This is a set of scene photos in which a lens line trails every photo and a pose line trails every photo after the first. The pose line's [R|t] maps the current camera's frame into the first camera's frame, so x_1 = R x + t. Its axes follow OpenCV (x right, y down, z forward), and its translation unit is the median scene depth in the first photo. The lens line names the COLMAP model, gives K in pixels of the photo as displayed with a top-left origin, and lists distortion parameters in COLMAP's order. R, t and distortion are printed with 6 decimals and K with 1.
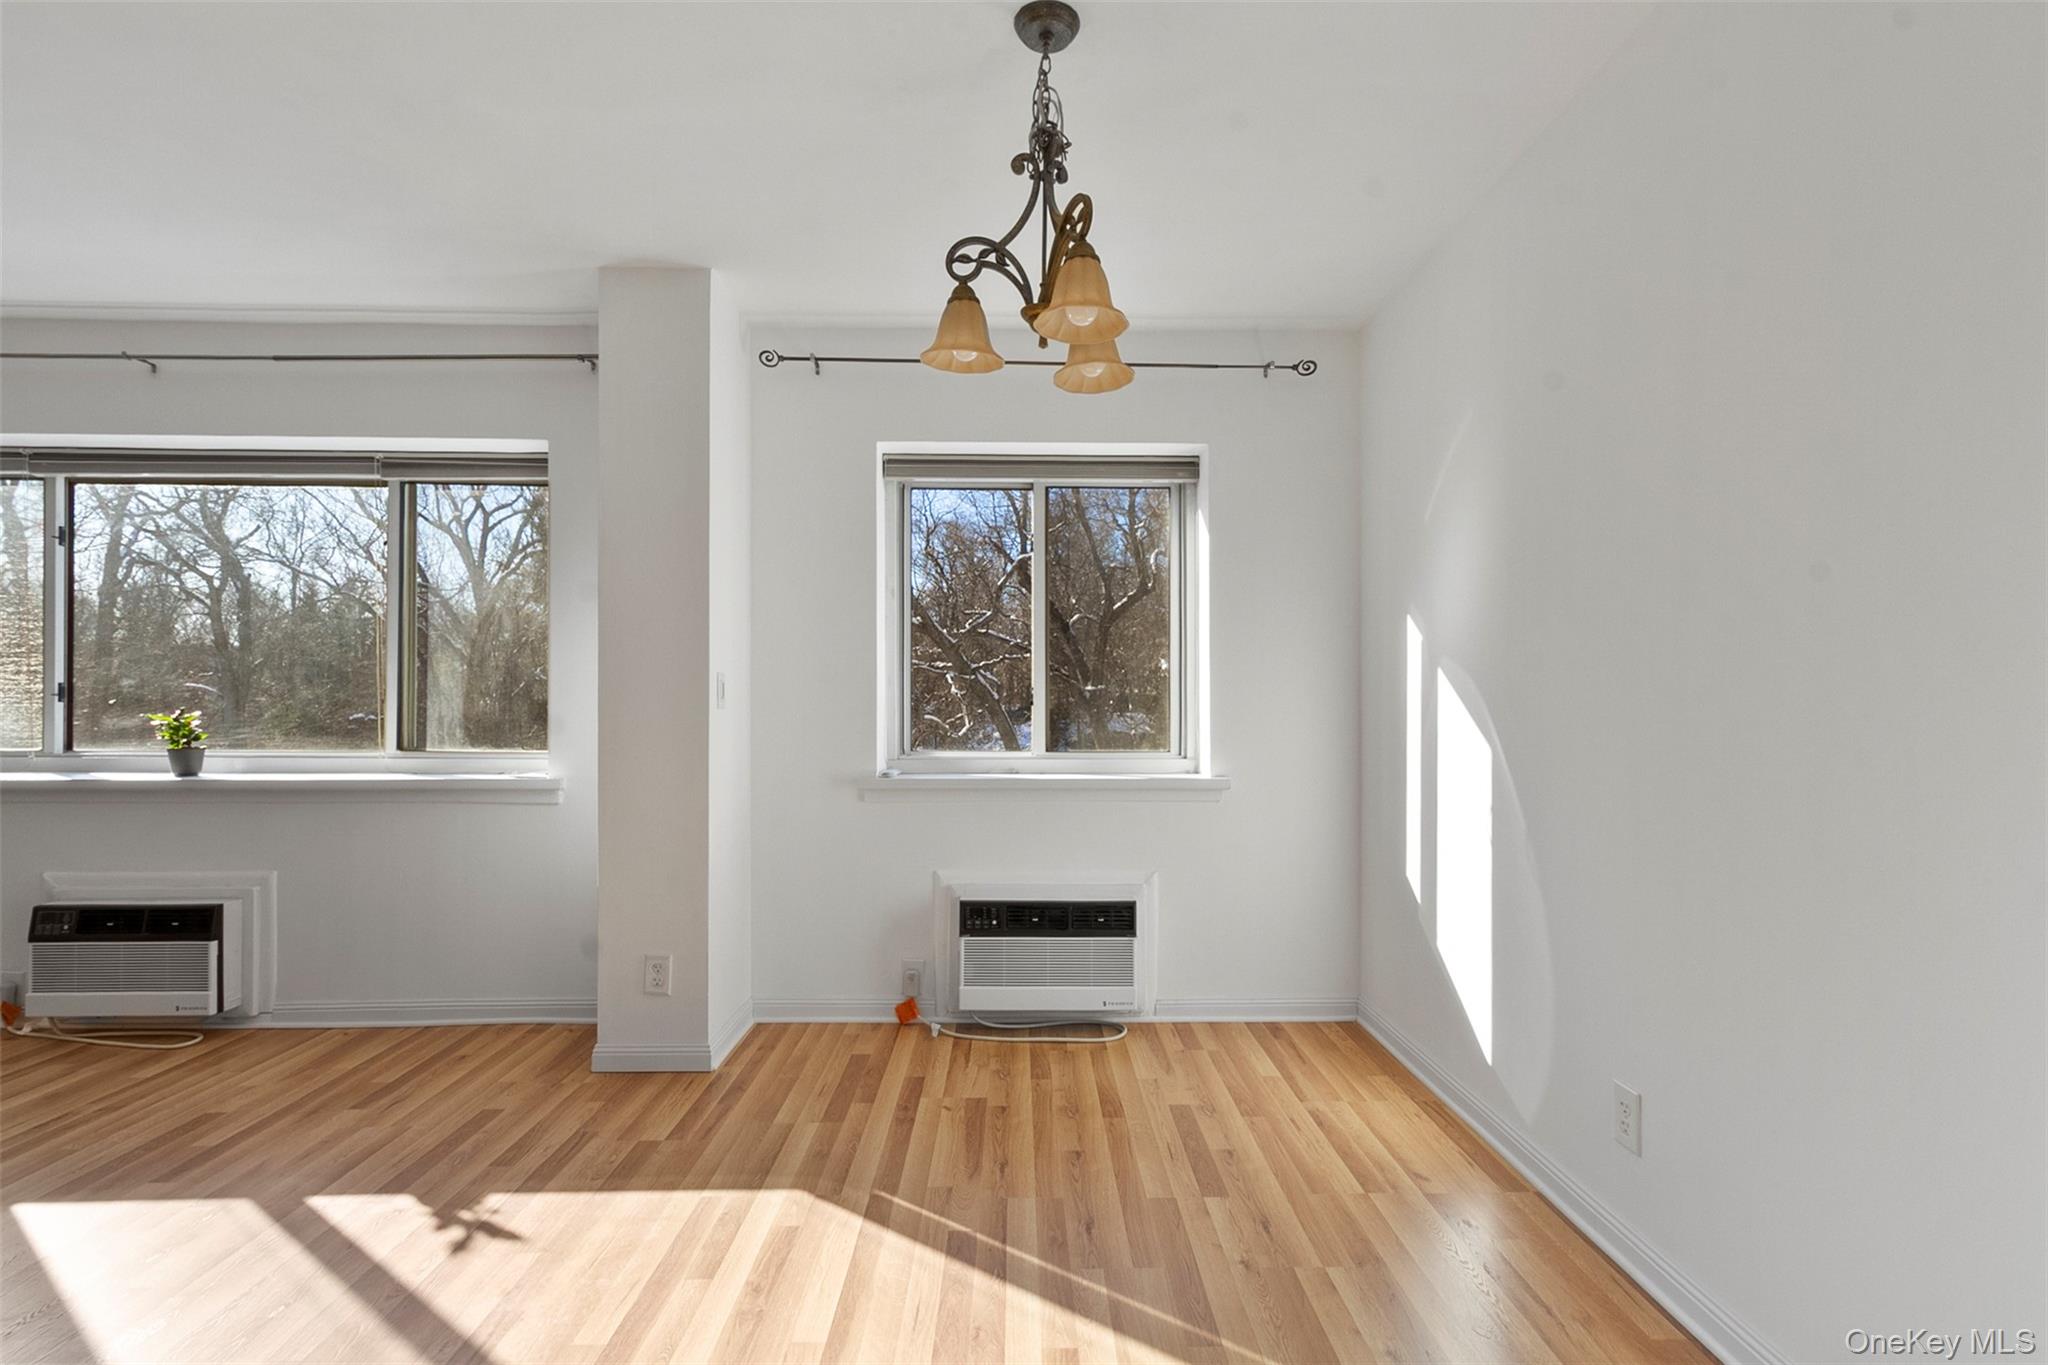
lens RADIAL K [[947.3, 0, 1030.1], [0, 947.3, 695.7], [0, 0, 1]] dist [0.006997, 0.000720]
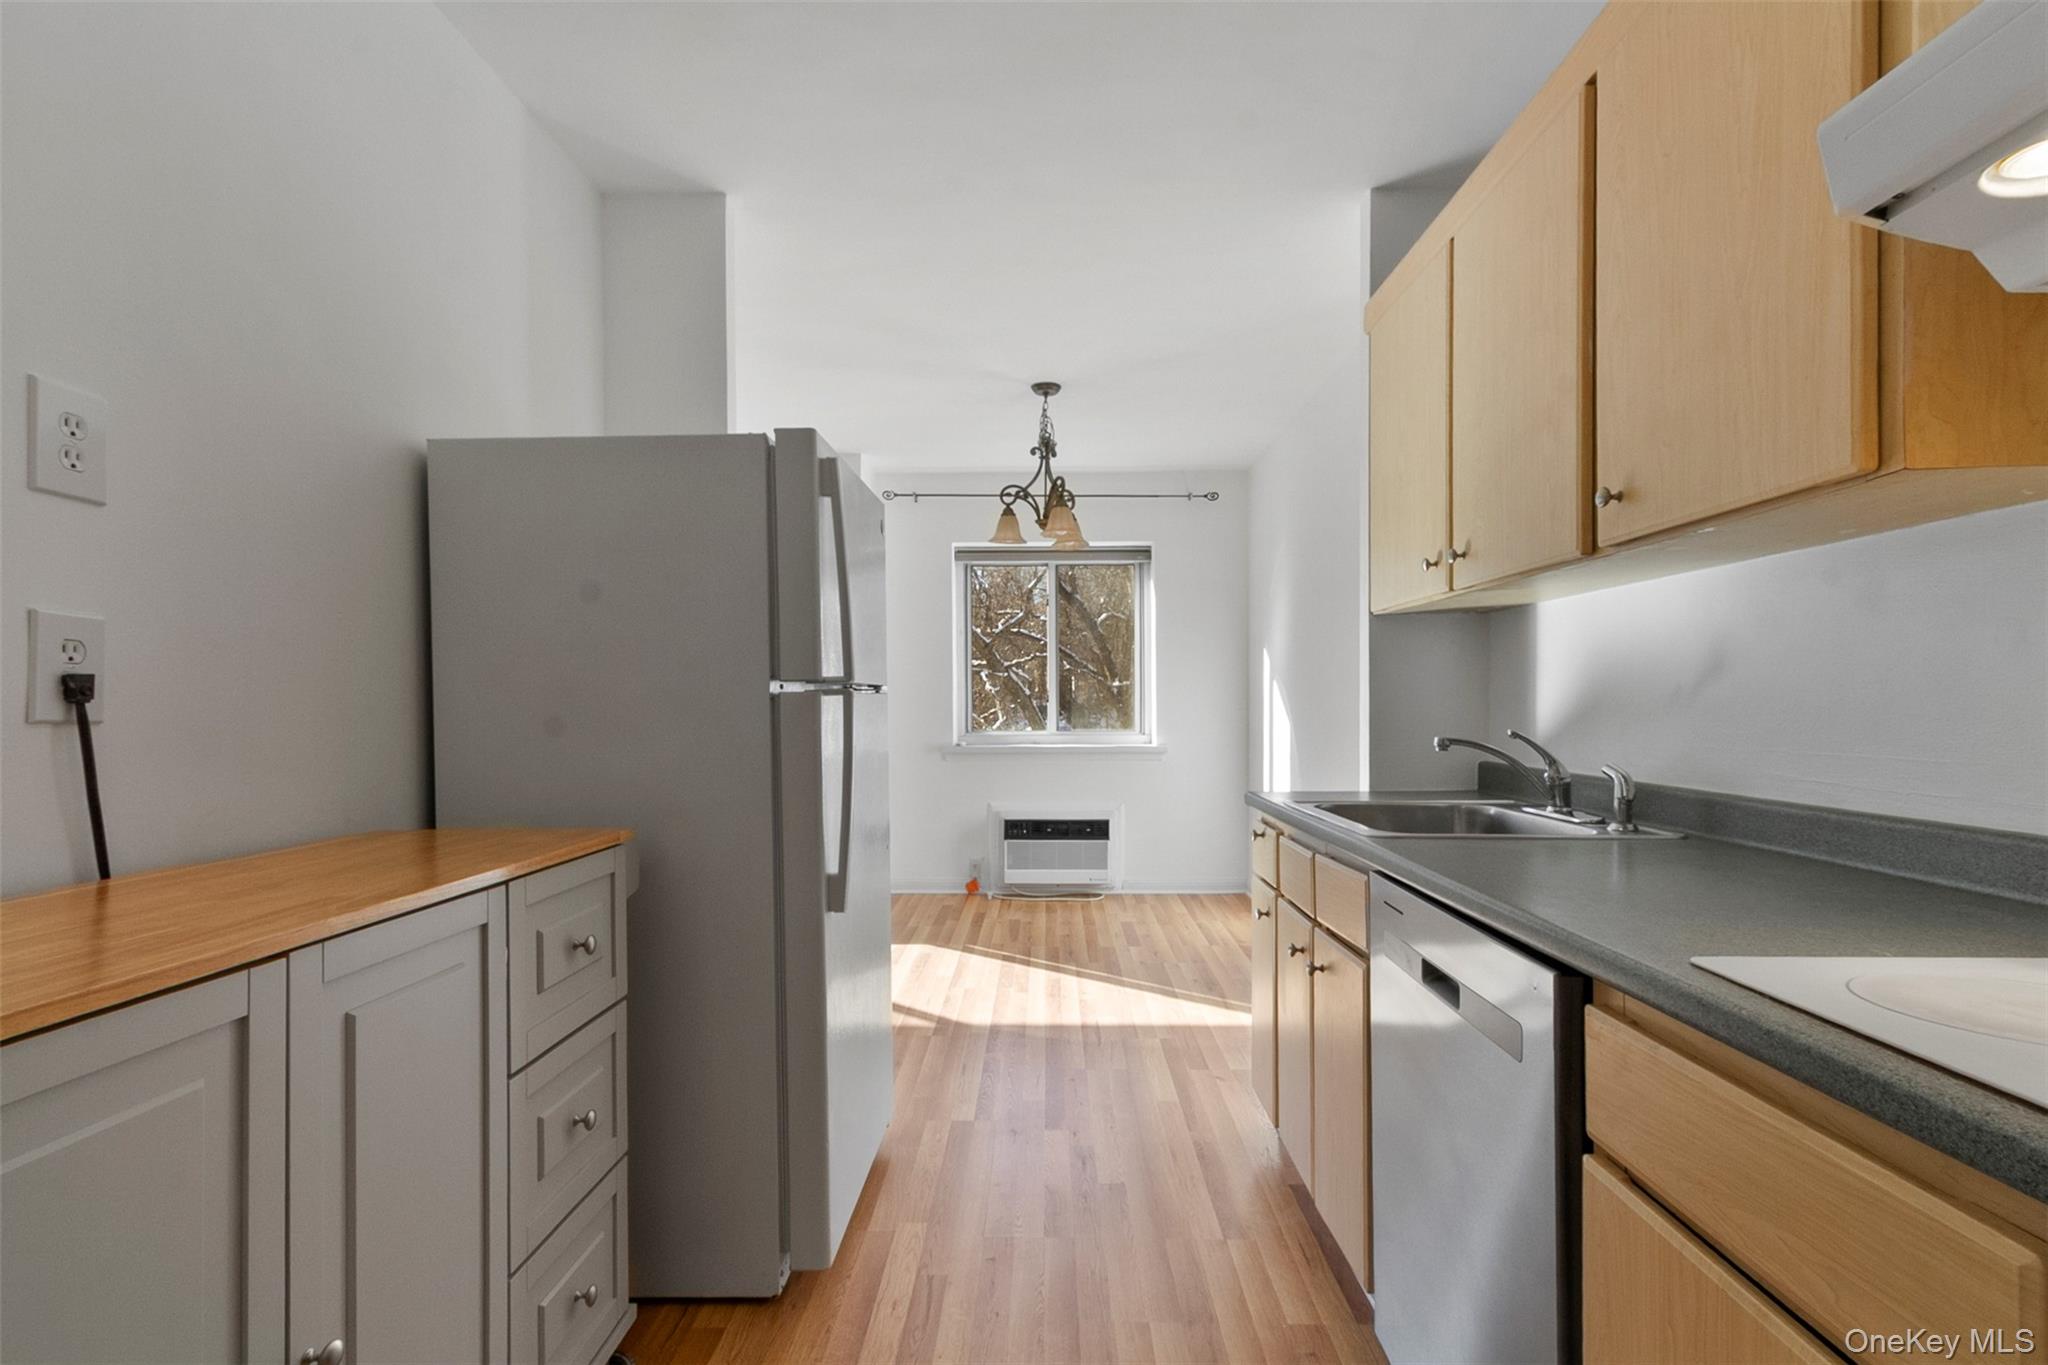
lens RADIAL K [[947.3, 0, 1030.1], [0, 947.3, 695.7], [0, 0, 1]] dist [0.006997, 0.000720]
pose [[0.999419, -0.004379, -0.033793, 0.029578], [0.004554, 0.999977, 0.005114, -0.009721], [0.033770, -0.005265, 0.999416, -0.676318]]
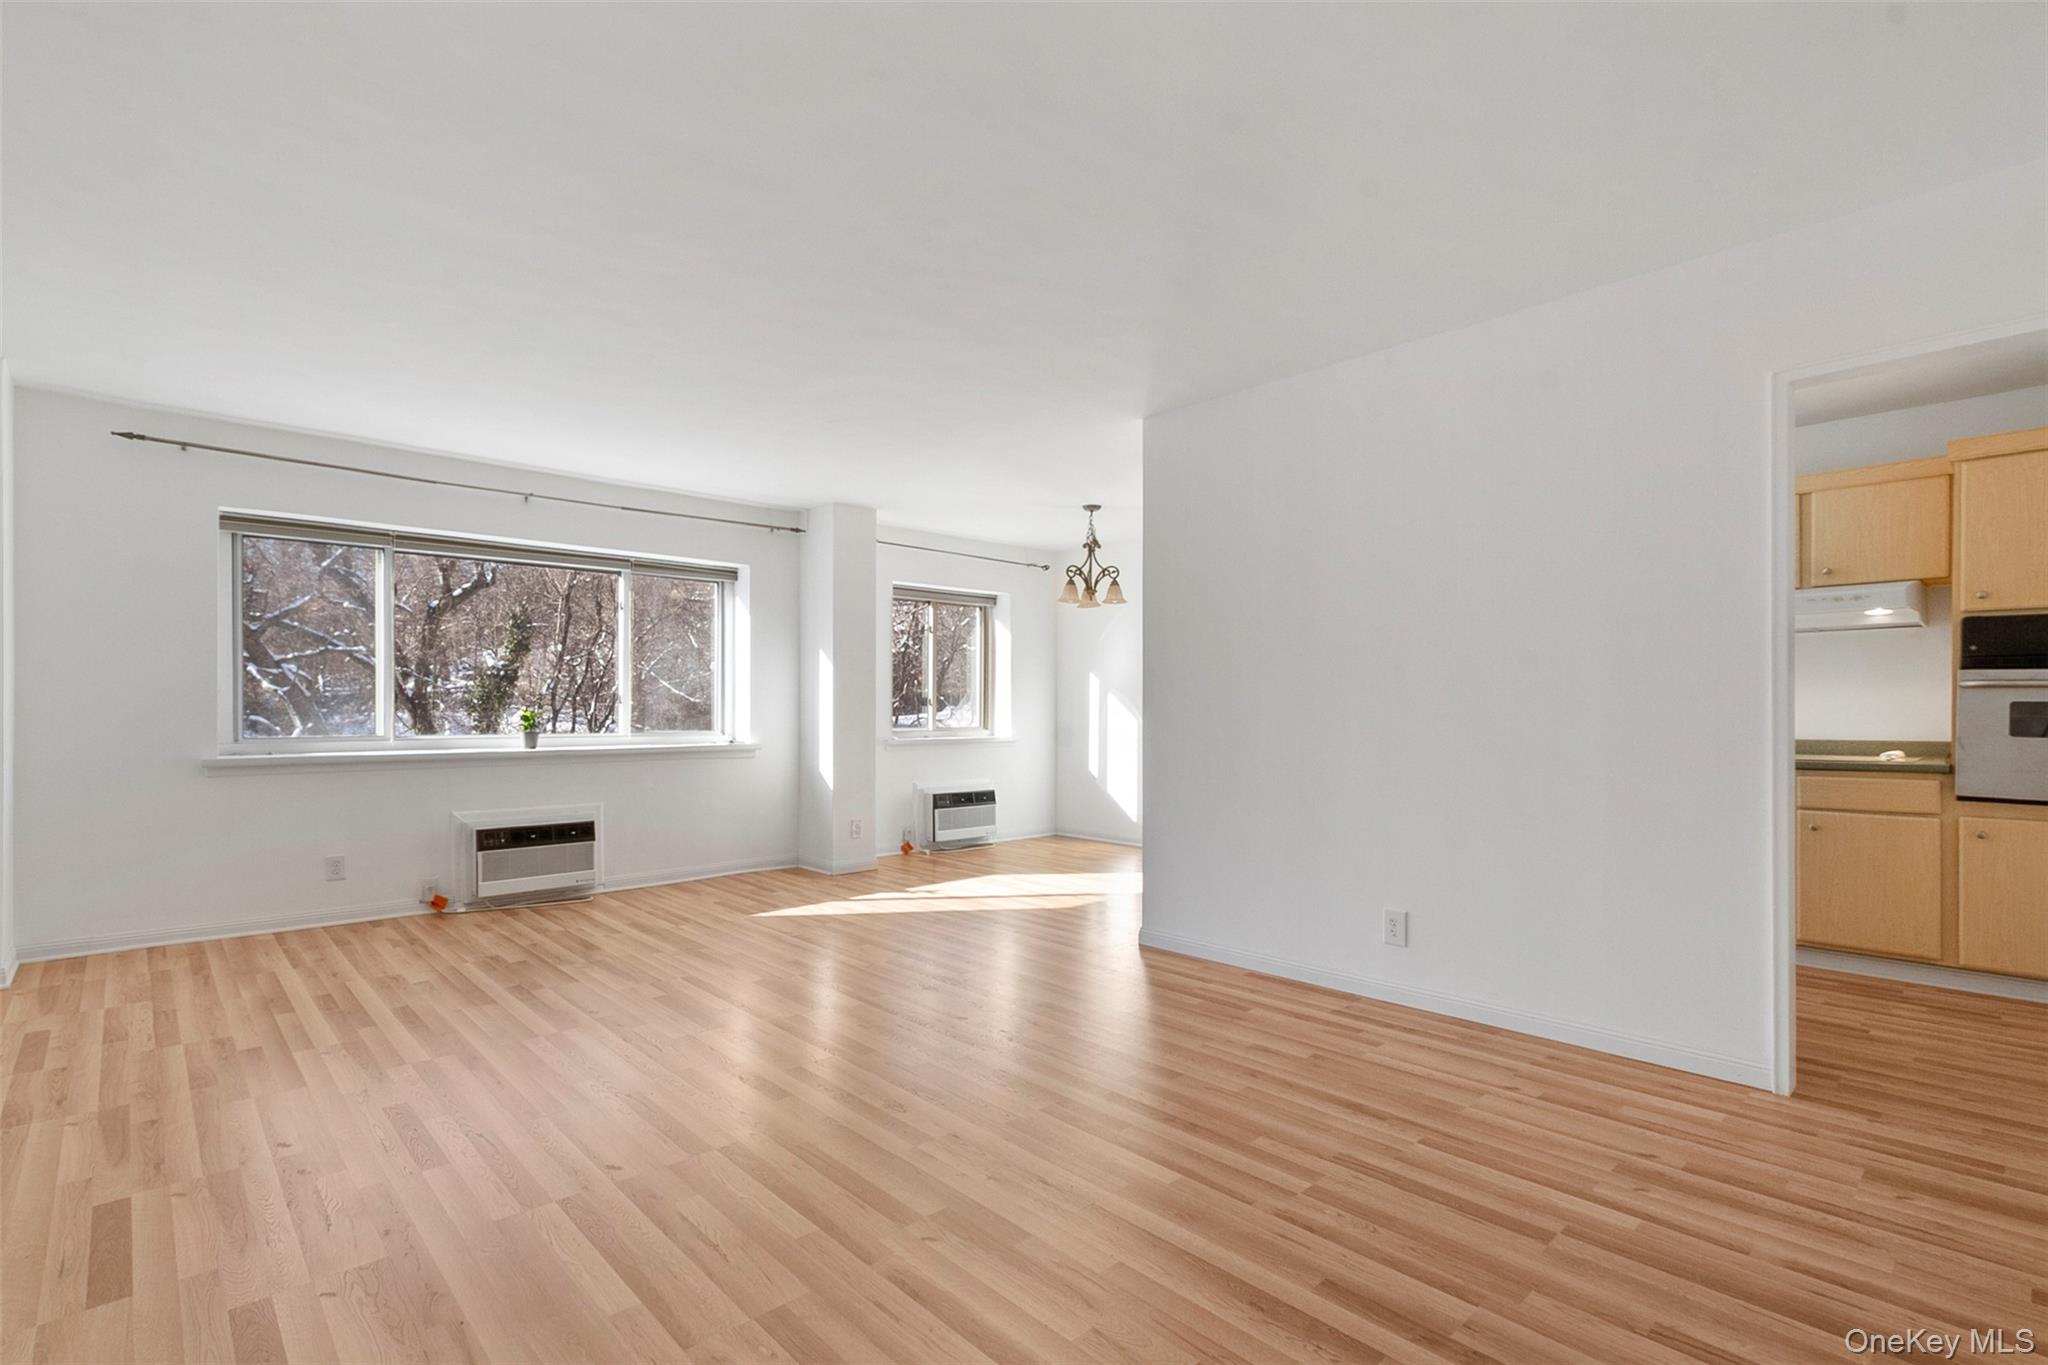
lens RADIAL K [[953.9, 0, 1034.2], [0, 953.9, 717.6], [0, 0, 1]] dist [0.004020, 0.000608]
pose [[0.735297, -0.006285, 0.677716, -1.432668], [-0.009836, 0.999753, 0.019943, -0.009179], [-0.677674, -0.021330, 0.735053, -0.808764]]
